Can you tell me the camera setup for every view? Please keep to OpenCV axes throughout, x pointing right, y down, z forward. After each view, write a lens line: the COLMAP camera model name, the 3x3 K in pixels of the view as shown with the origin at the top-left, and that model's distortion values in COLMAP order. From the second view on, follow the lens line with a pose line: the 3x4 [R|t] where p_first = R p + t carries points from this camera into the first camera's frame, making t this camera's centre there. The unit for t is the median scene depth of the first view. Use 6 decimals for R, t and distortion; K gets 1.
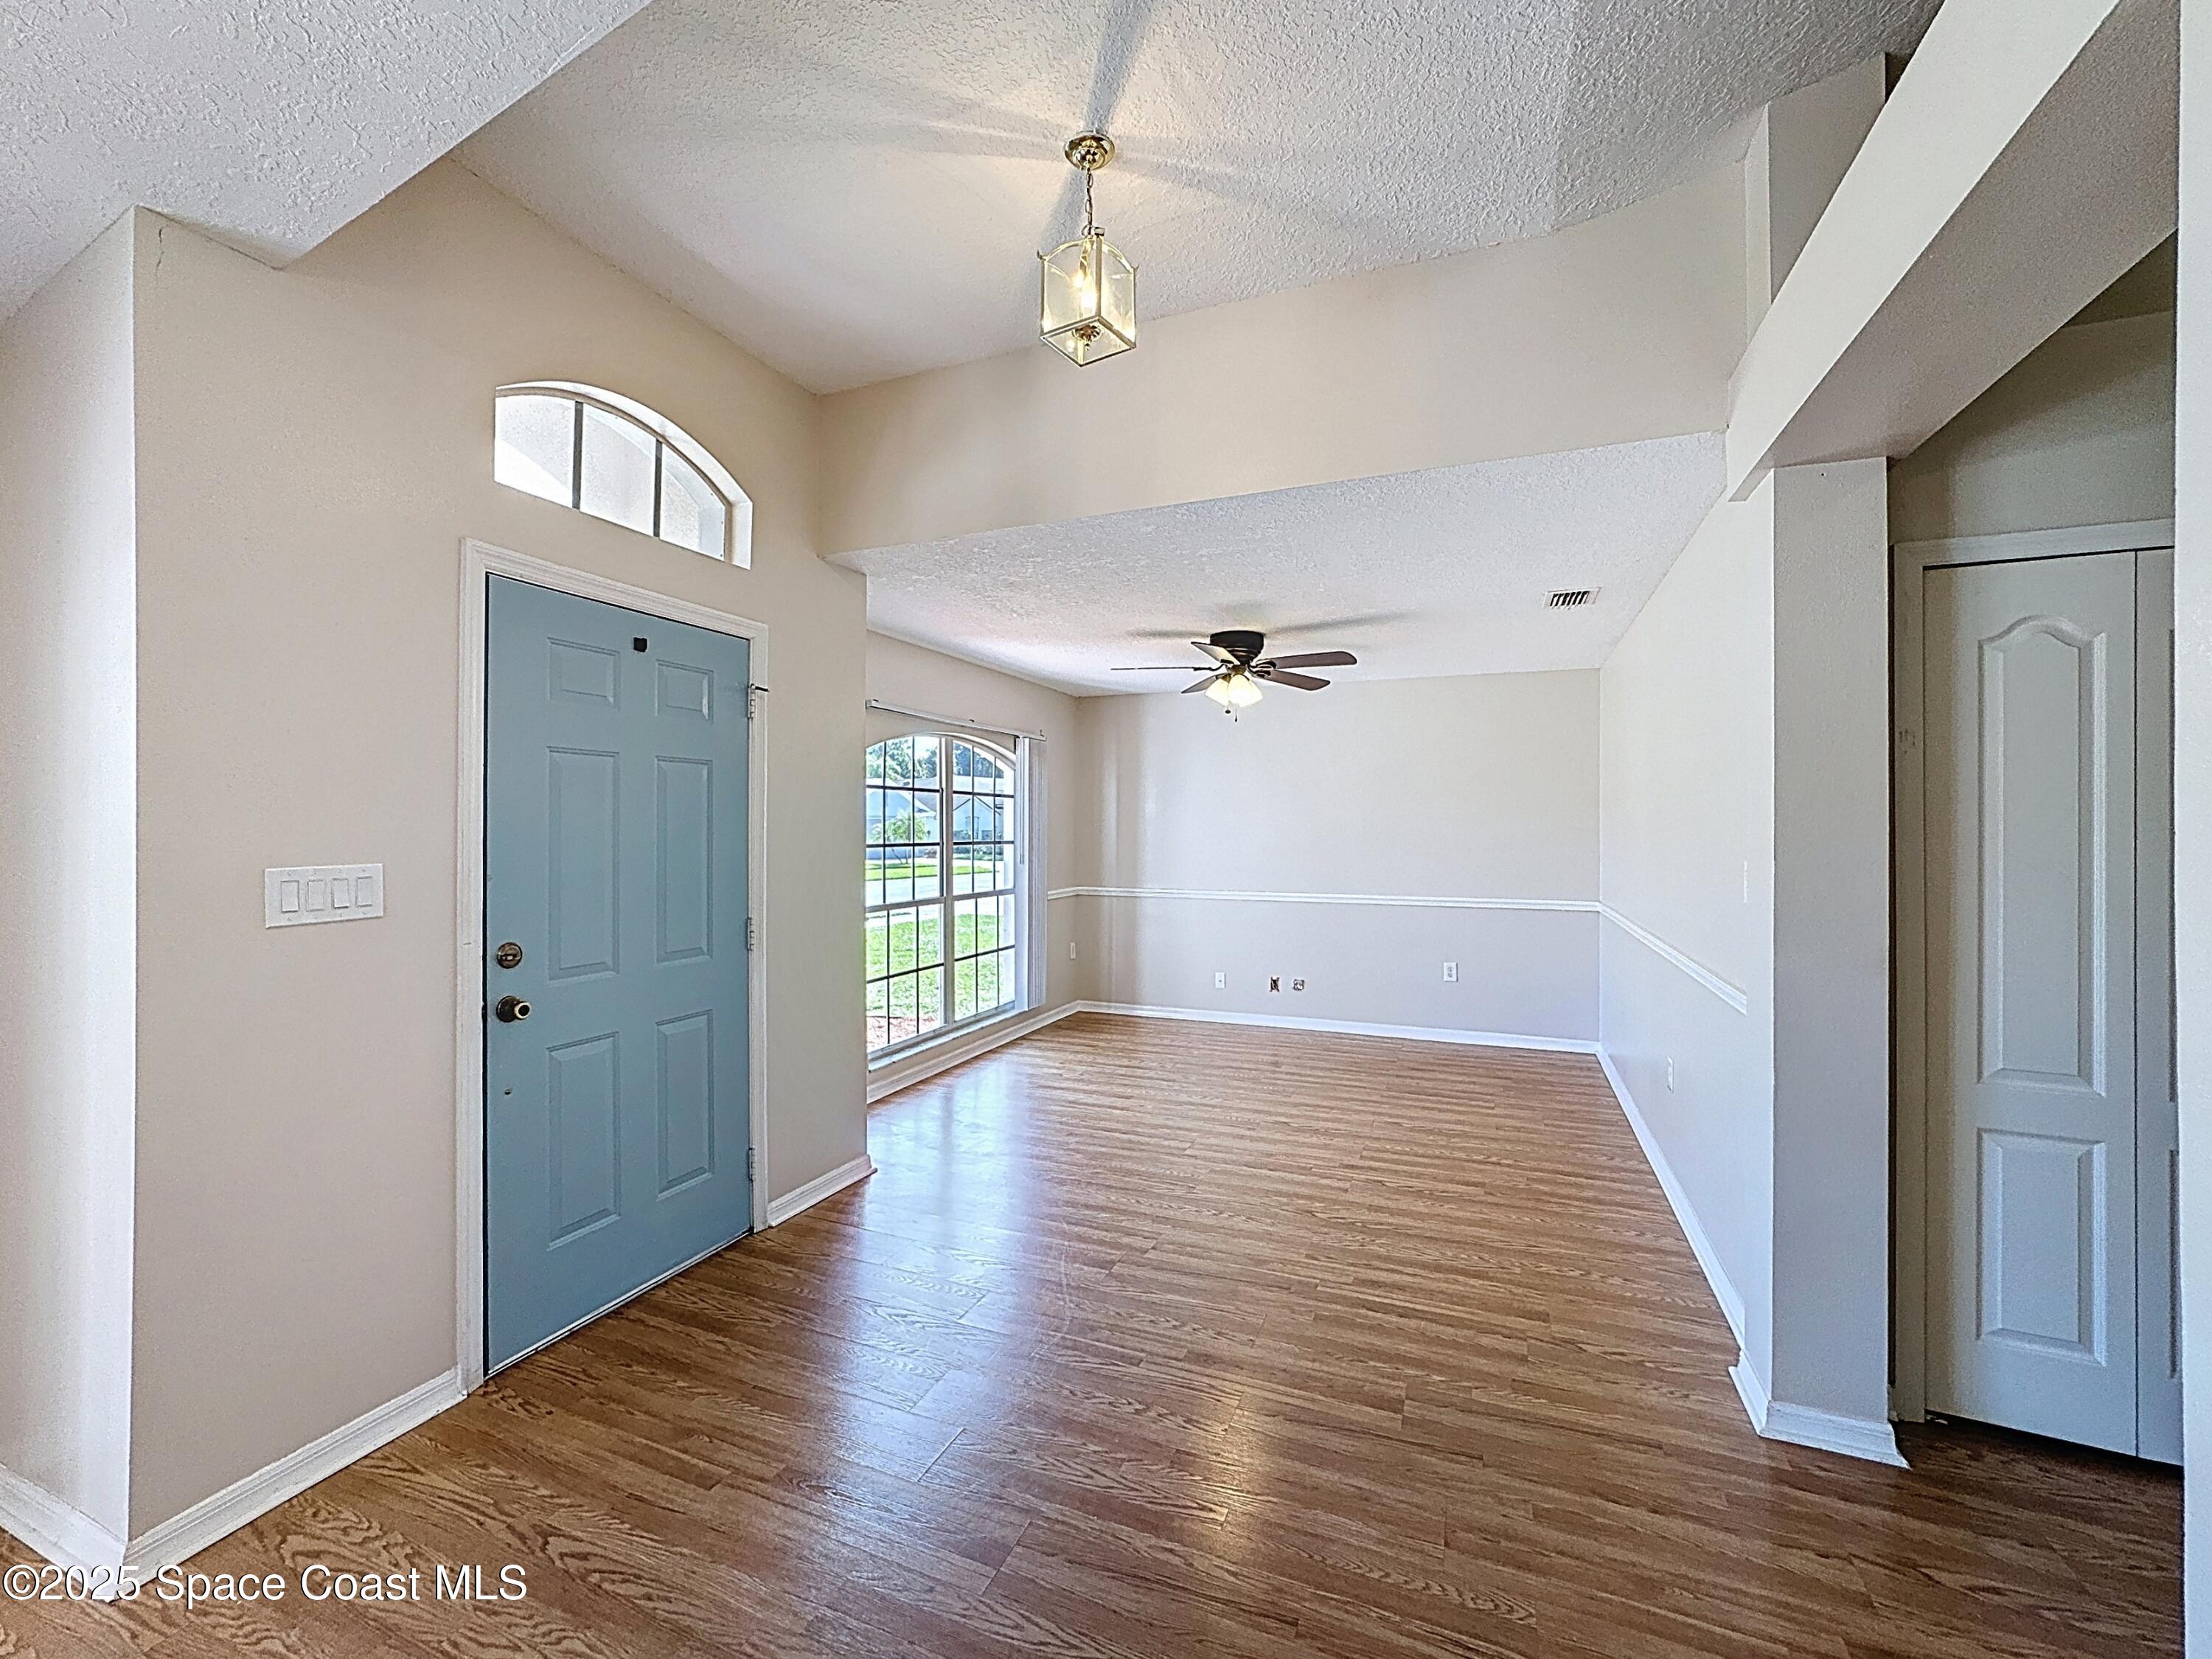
lens RADIAL K [[894.9, 0, 1106.0], [0, 894.9, 829.5], [0, 0, 1]] dist [-0.040460, 0.000104]
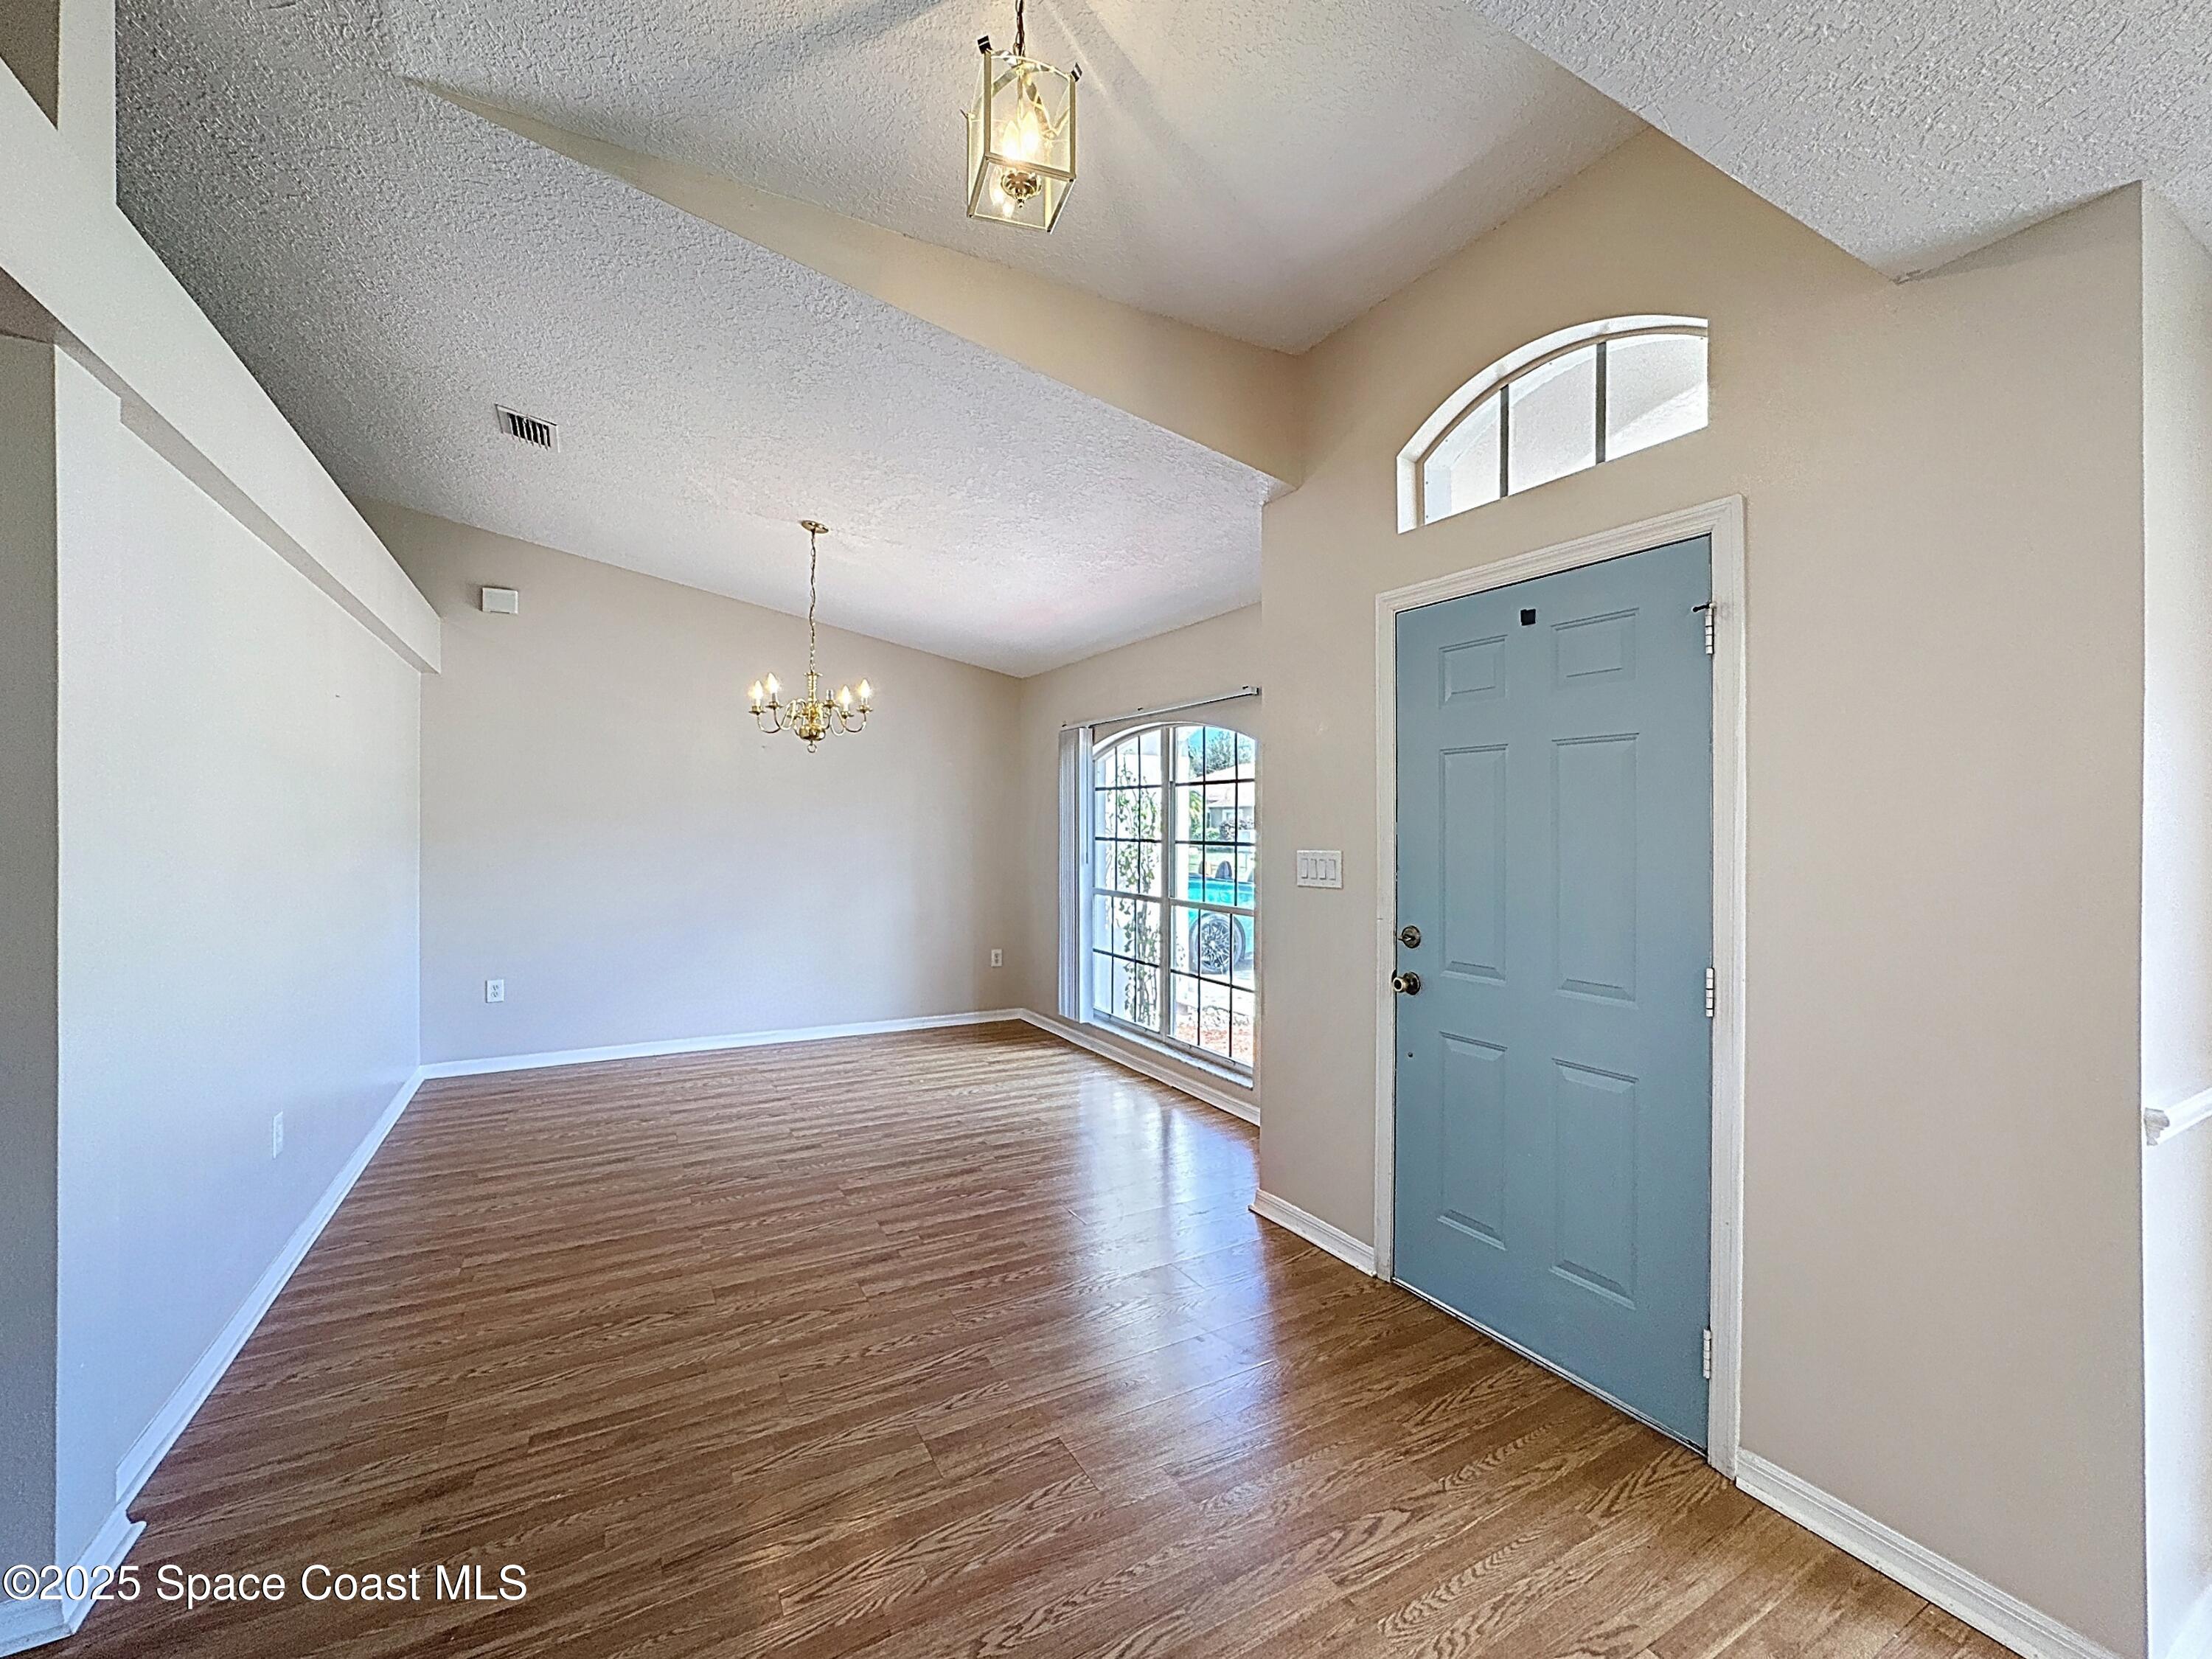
lens RADIAL K [[904.4, 0, 1106.0], [0, 904.4, 829.5], [0, 0, 1]] dist [-0.001031, 0.000001]
pose [[-0.611160, 0.012935, -0.791402, 0.508537], [0.004134, 0.999905, 0.013151, -0.015678], [0.791497, 0.004766, -0.611155, 1.409791]]
